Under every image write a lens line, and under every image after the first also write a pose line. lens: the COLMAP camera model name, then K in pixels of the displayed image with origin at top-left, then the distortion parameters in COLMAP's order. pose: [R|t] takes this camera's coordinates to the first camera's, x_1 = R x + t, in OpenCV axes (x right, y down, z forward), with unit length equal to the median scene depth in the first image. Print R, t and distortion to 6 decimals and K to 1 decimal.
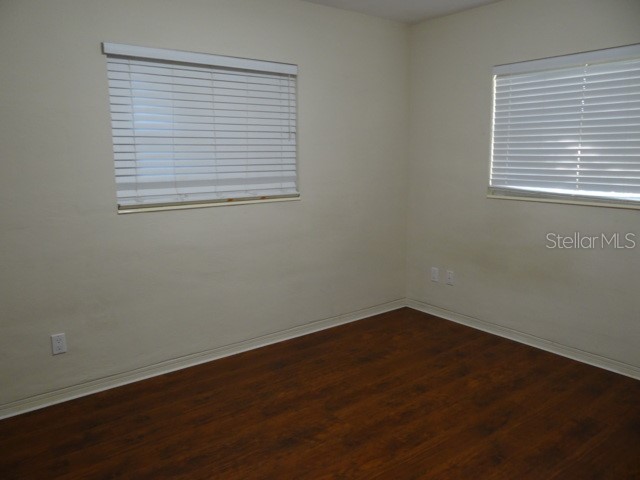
lens RADIAL K [[496.8, 0, 315.3], [0, 496.8, 238.0], [0, 0, 1]] dist [-0.021343, -0.000194]
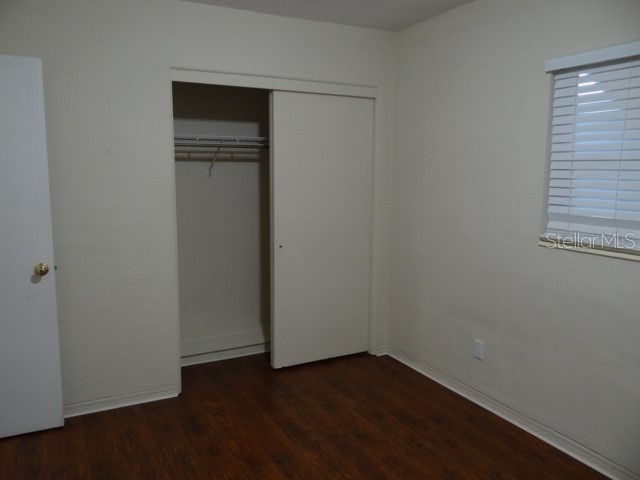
lens RADIAL K [[496.8, 0, 315.3], [0, 496.8, 238.0], [0, 0, 1]] dist [-0.021343, -0.000194]
pose [[-0.171560, 0.139258, -0.975282, 0.552371], [-0.171640, 0.970594, 0.168781, -0.142290], [0.970107, 0.196353, -0.142613, 0.714287]]
